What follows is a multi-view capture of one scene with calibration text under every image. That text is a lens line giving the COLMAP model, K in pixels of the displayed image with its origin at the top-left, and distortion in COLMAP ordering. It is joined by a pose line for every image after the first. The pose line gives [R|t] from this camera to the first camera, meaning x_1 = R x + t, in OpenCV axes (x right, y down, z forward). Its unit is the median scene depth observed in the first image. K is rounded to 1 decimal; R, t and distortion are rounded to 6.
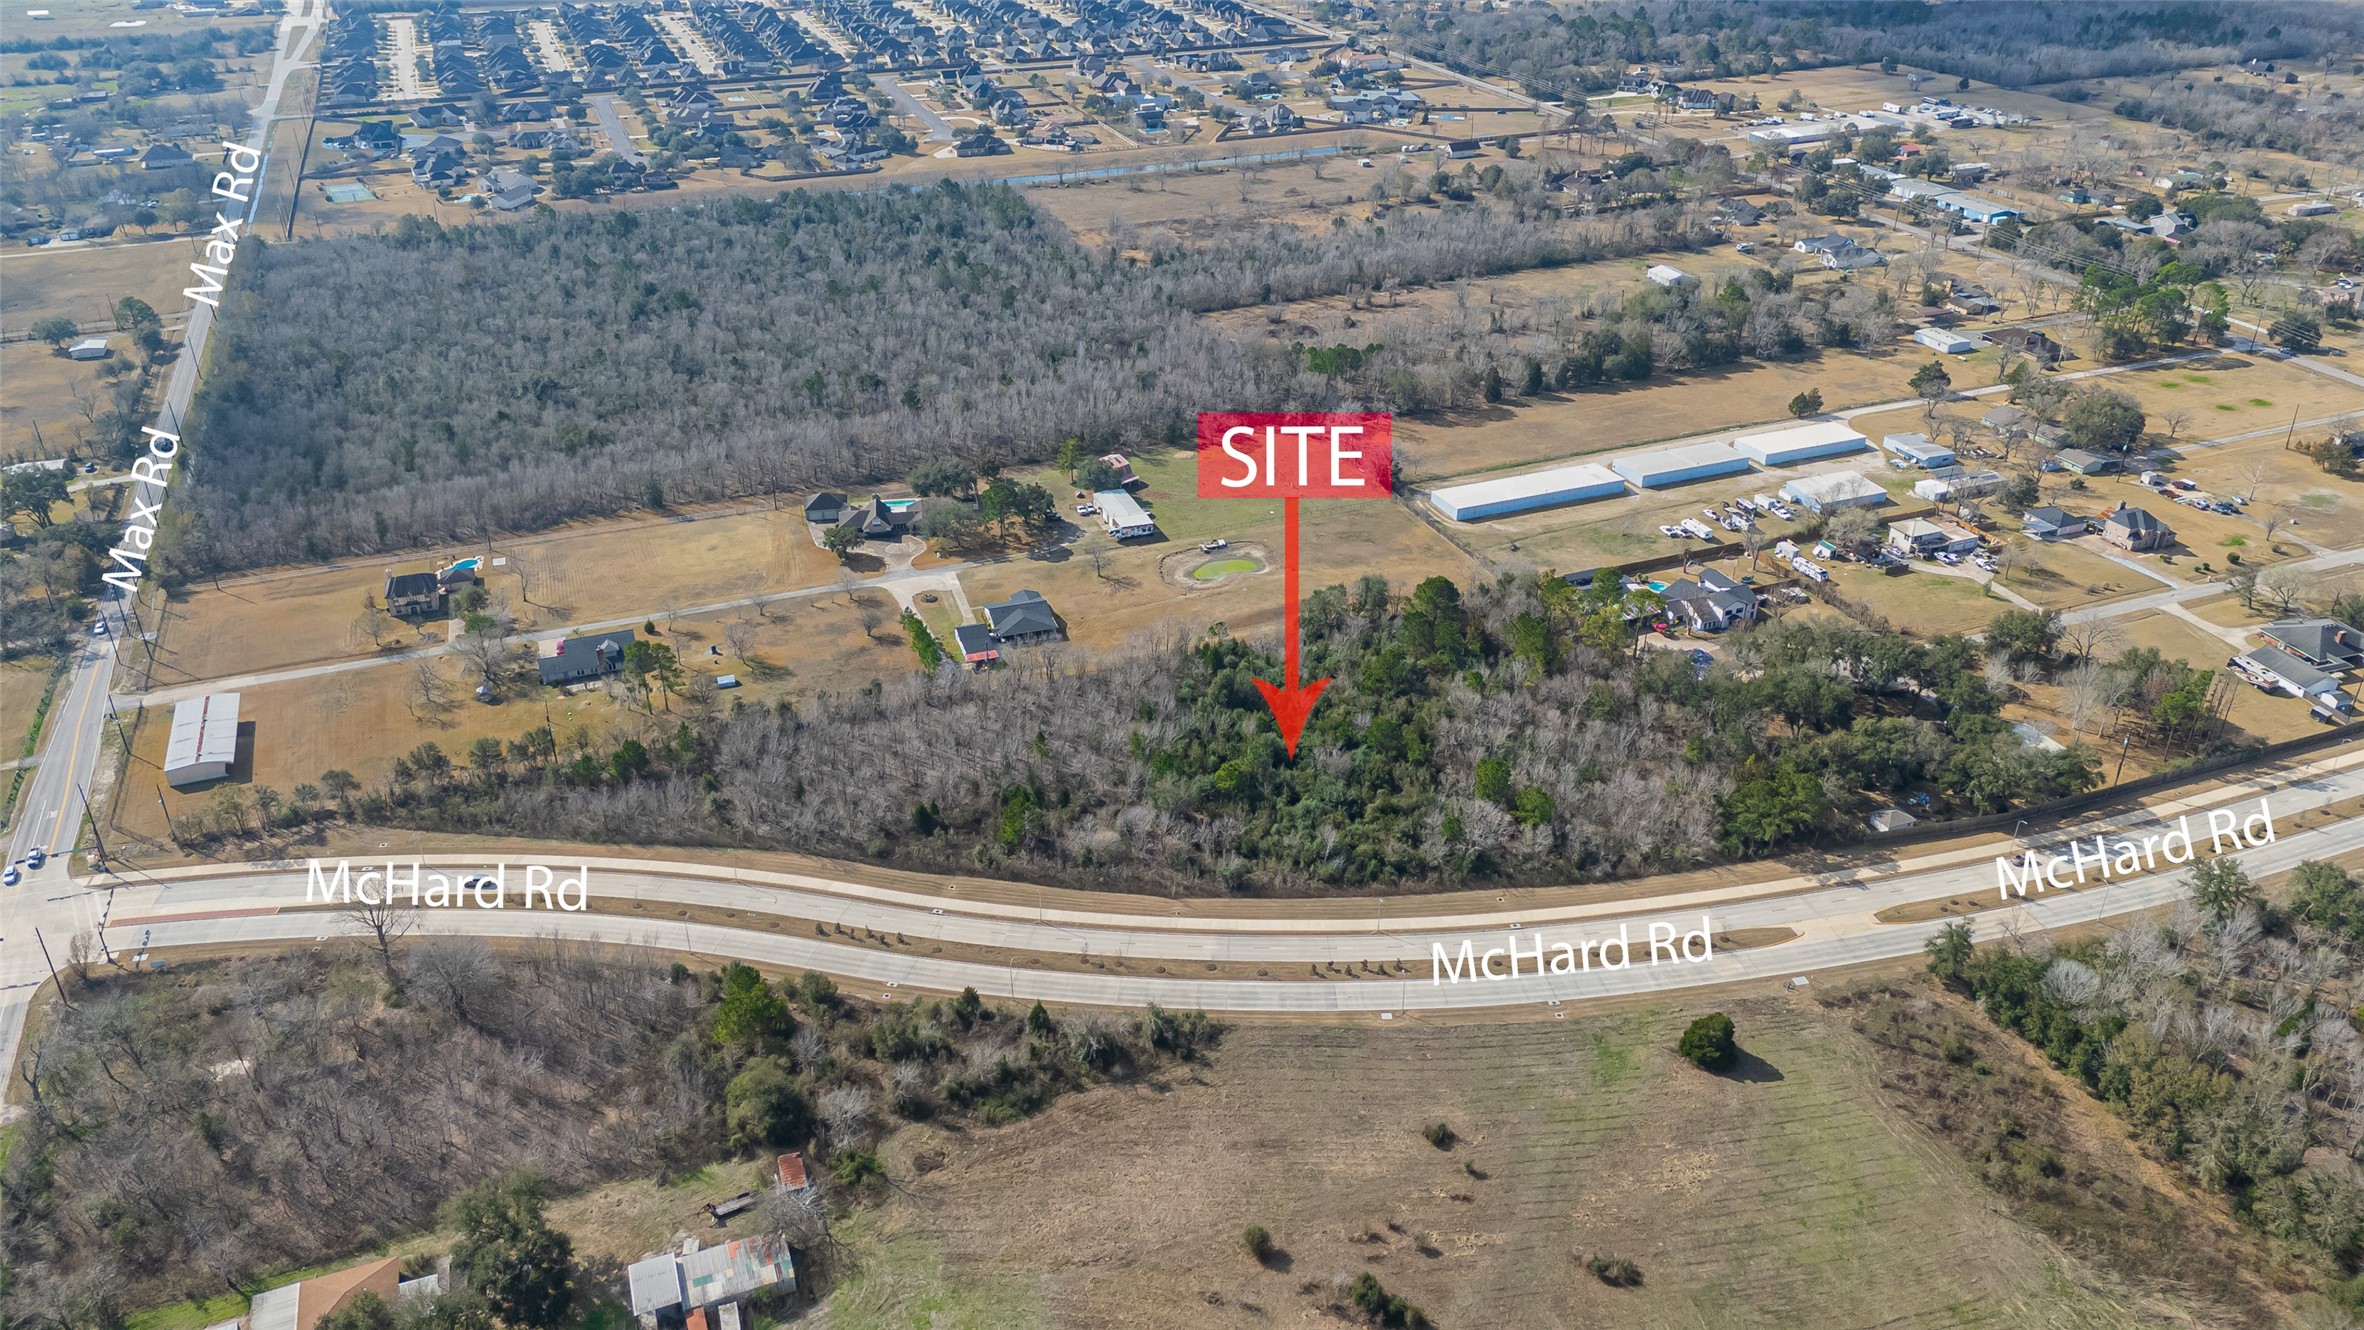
lens RADIAL K [[1726.6, 0, 1181.5], [0, 1726.6, 672.3], [0, 0, 1]] dist [0.085937, -0.086044]
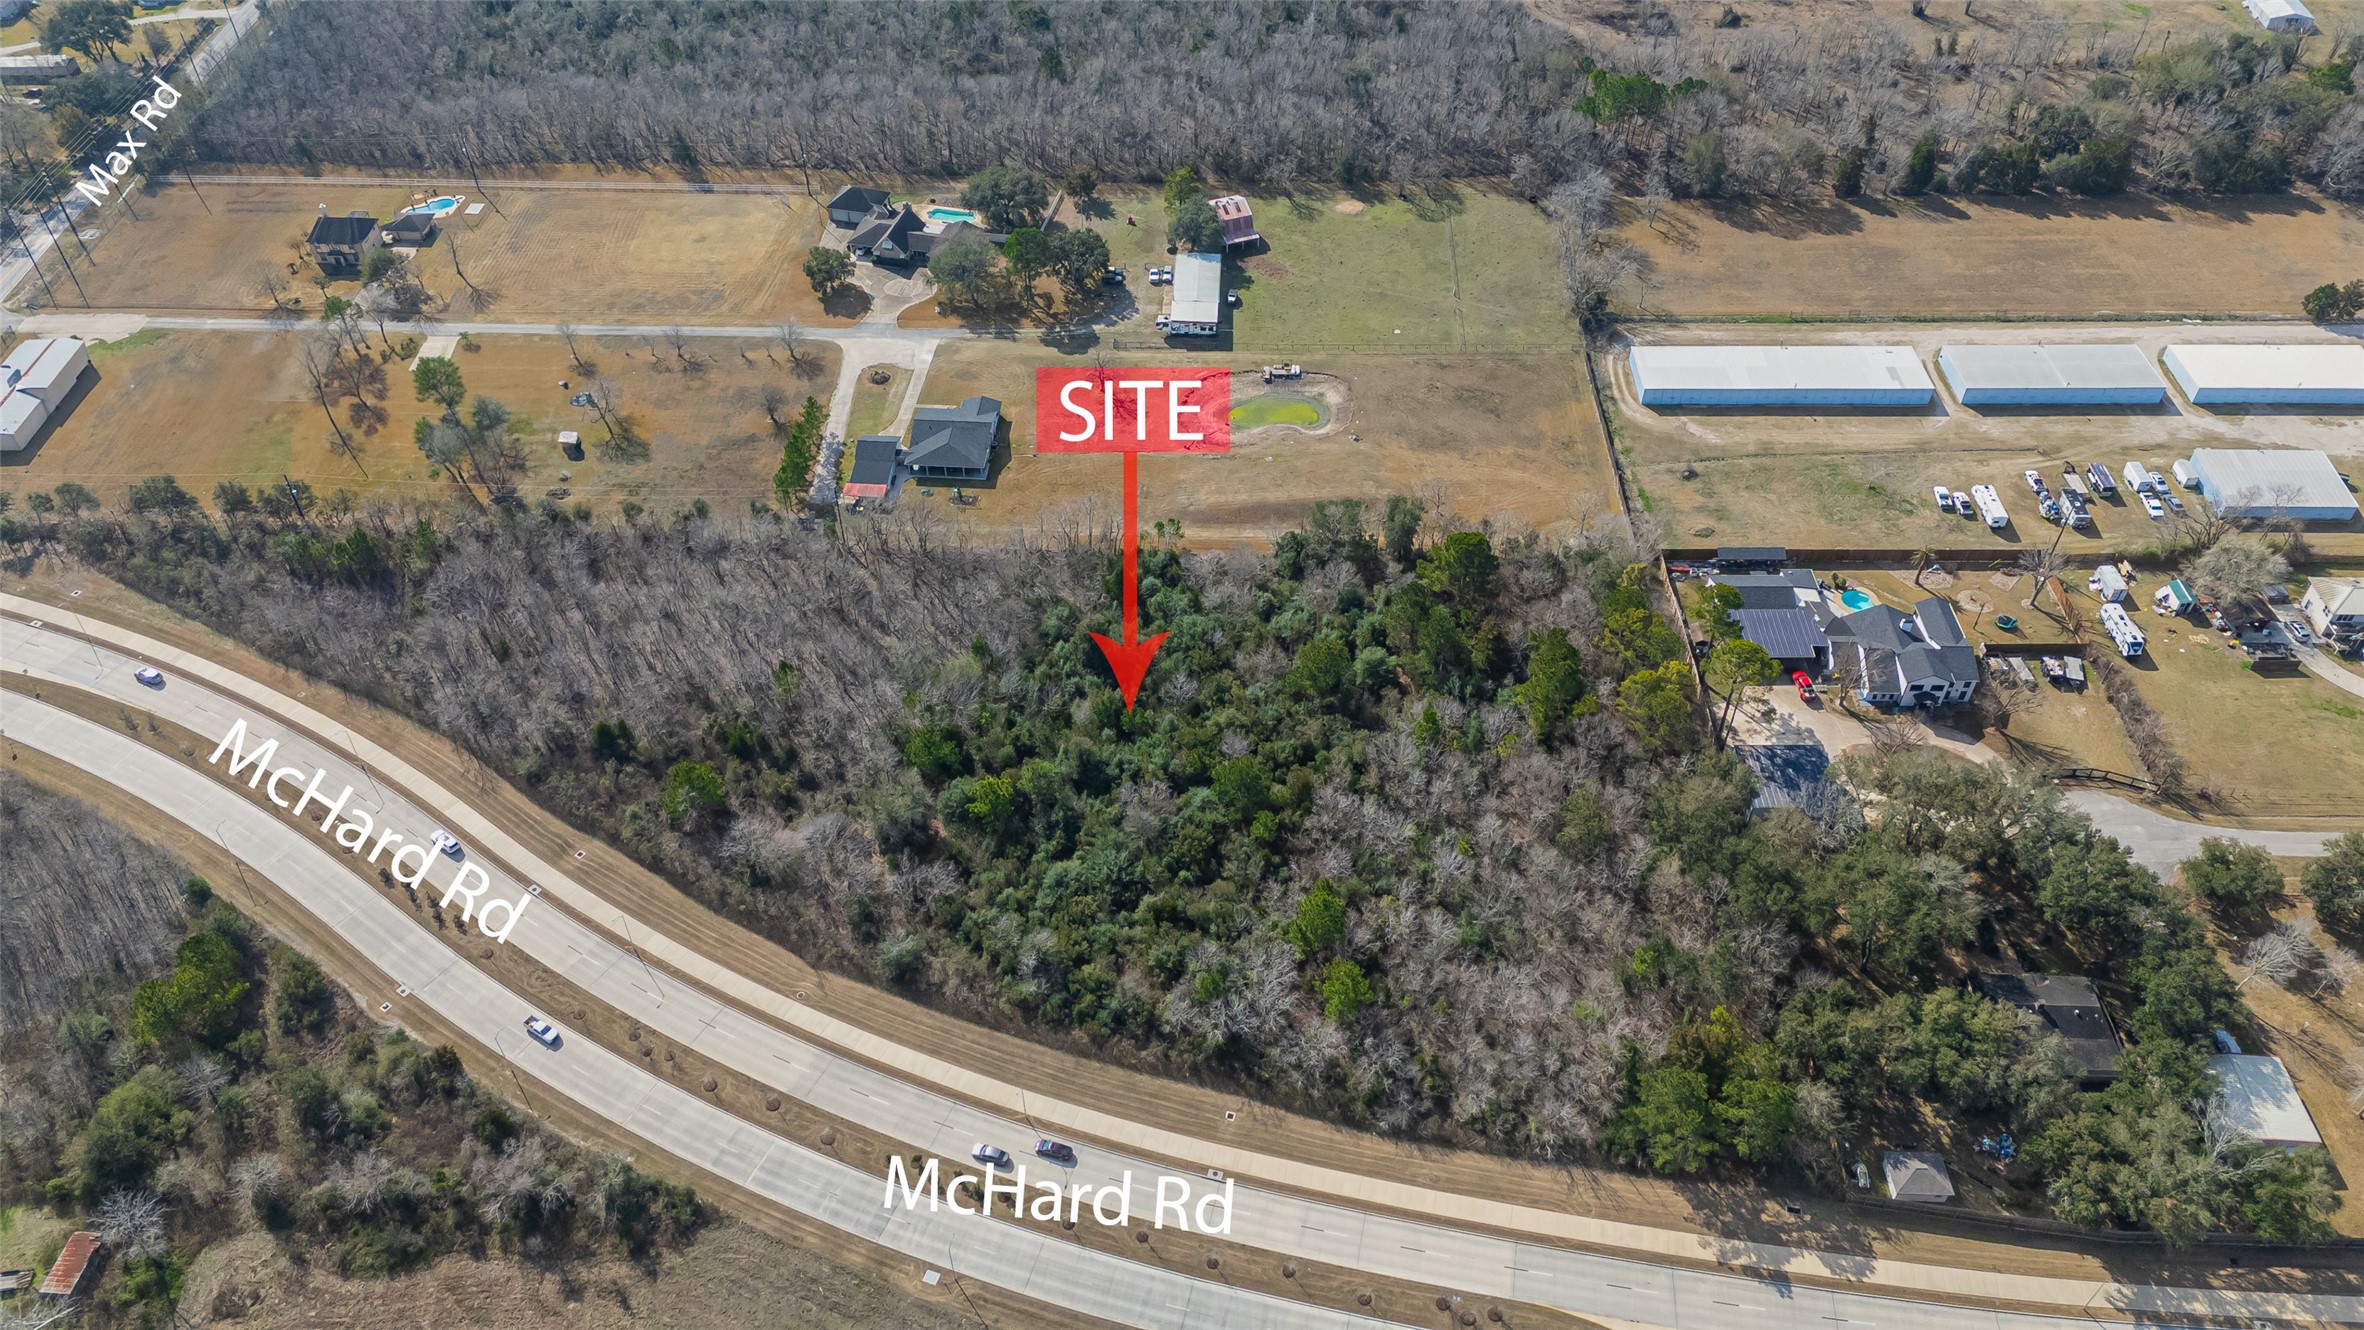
lens RADIAL K [[1726.6, 0, 1181.5], [0, 1726.6, 672.3], [0, 0, 1]] dist [0.085937, -0.086044]
pose [[0.922582, 0.267483, -0.278020, 0.222445], [-0.184337, 0.938674, 0.291395, -0.163843], [0.338913, -0.217587, 0.915311, 0.292860]]
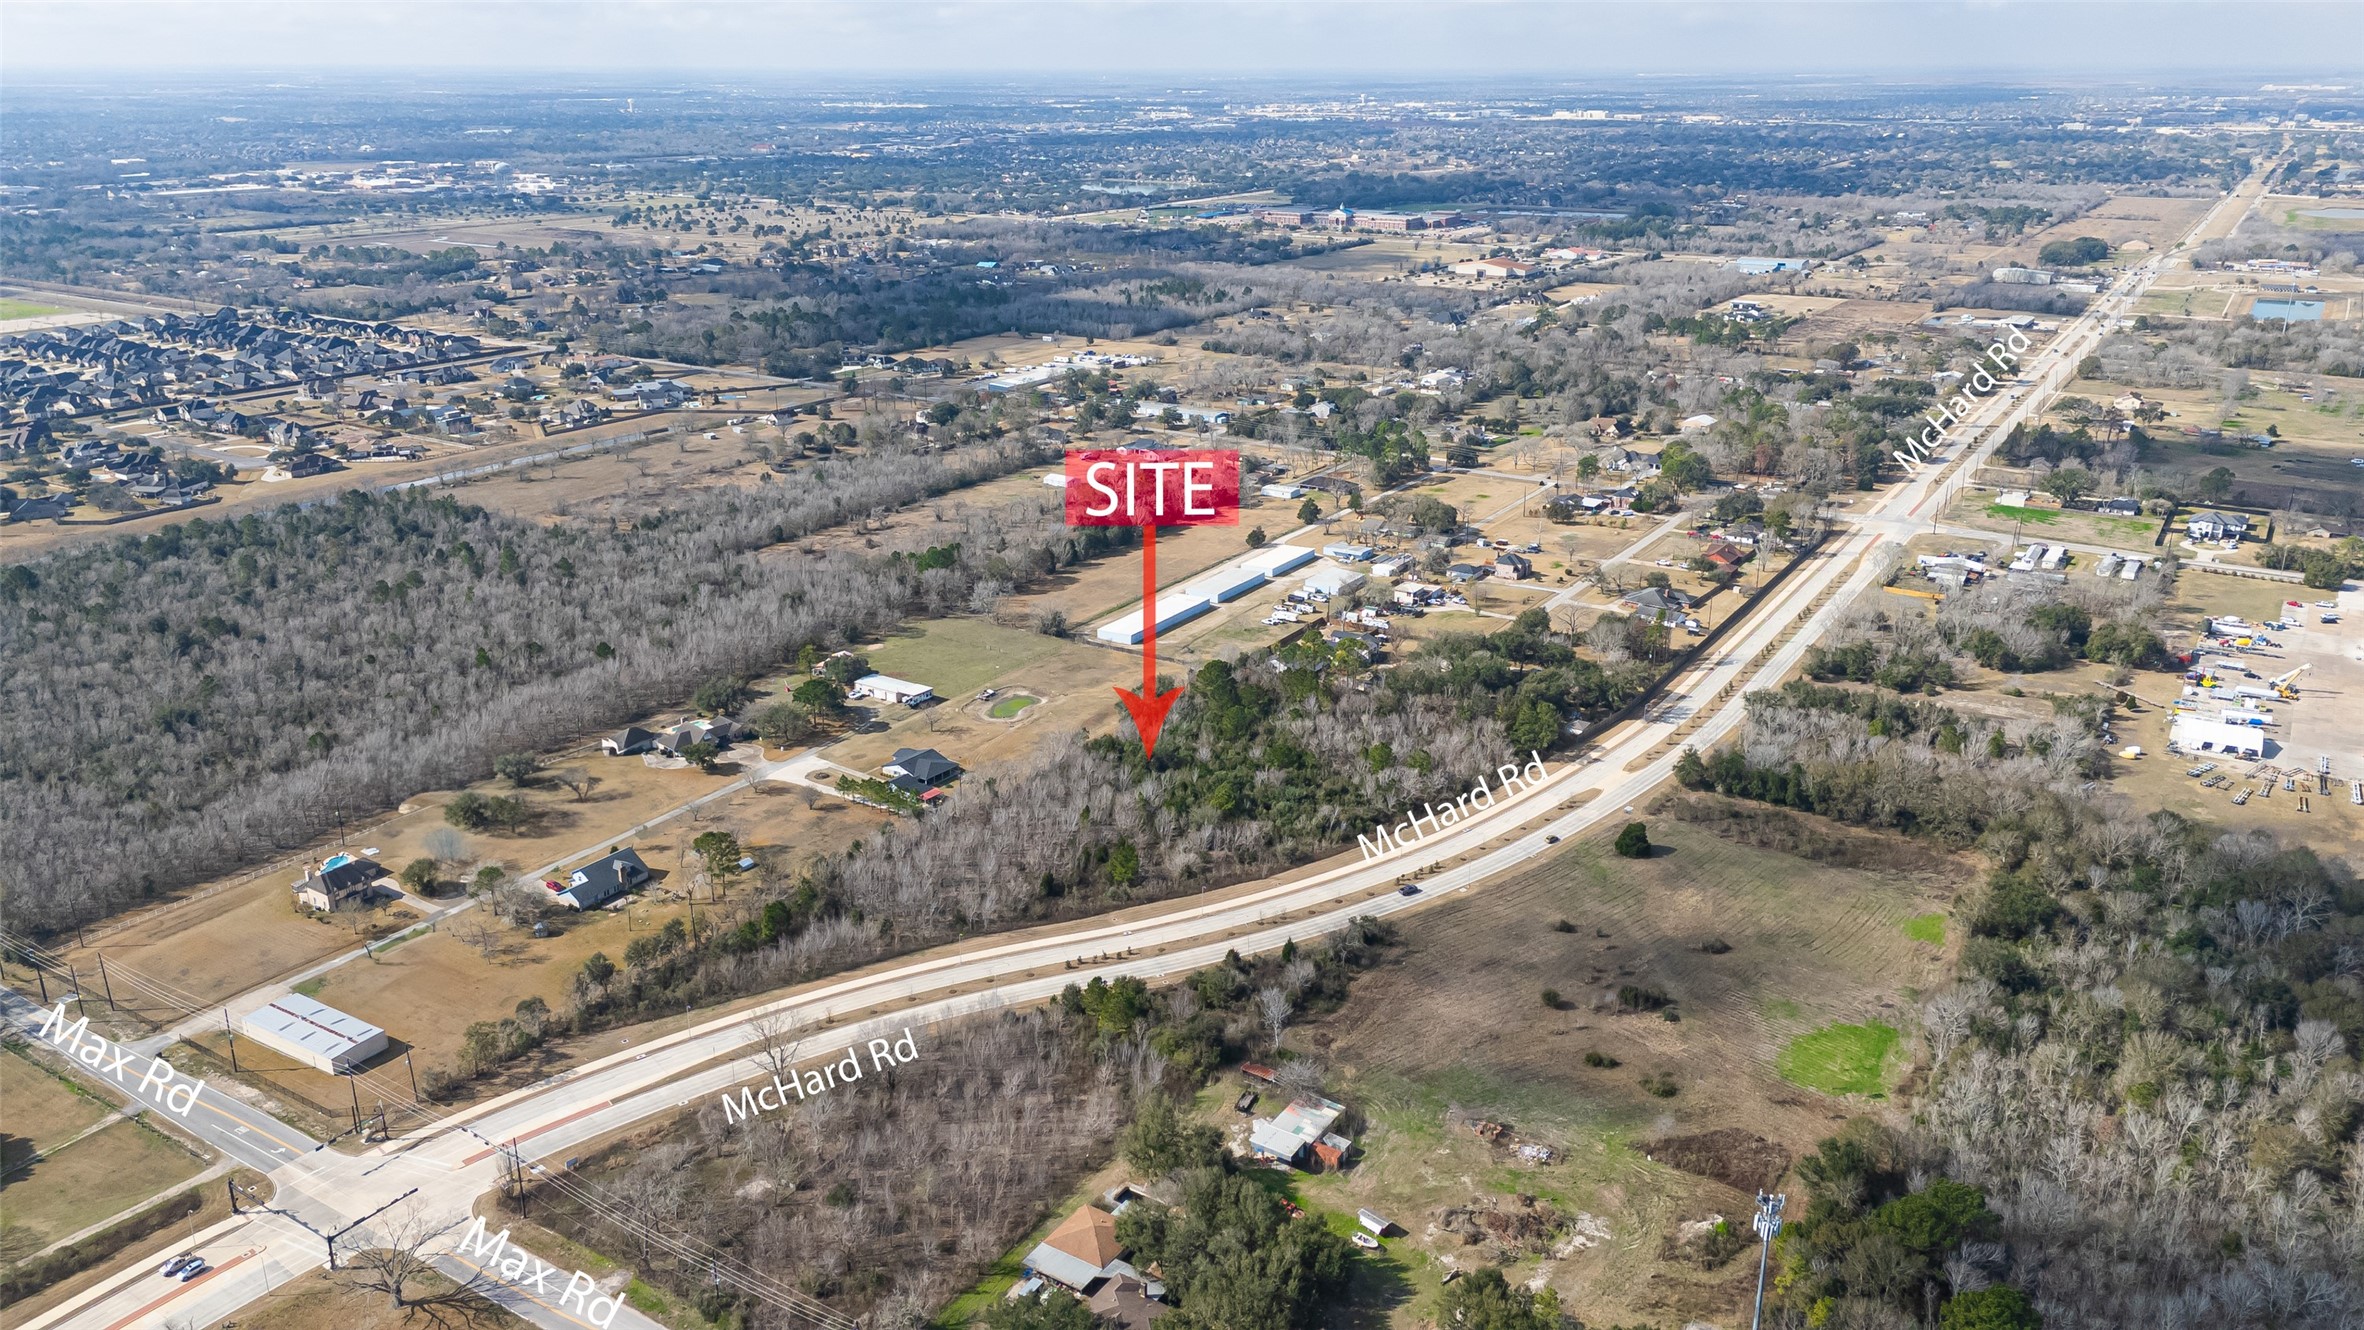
lens RADIAL K [[1726.6, 0, 1181.5], [0, 1726.6, 672.3], [0, 0, 1]] dist [0.085937, -0.086044]
pose [[0.808975, -0.189480, 0.556469, -0.555842], [0.279880, 0.956599, -0.081152, 0.049155], [-0.516940, 0.221395, 0.826896, -0.080386]]
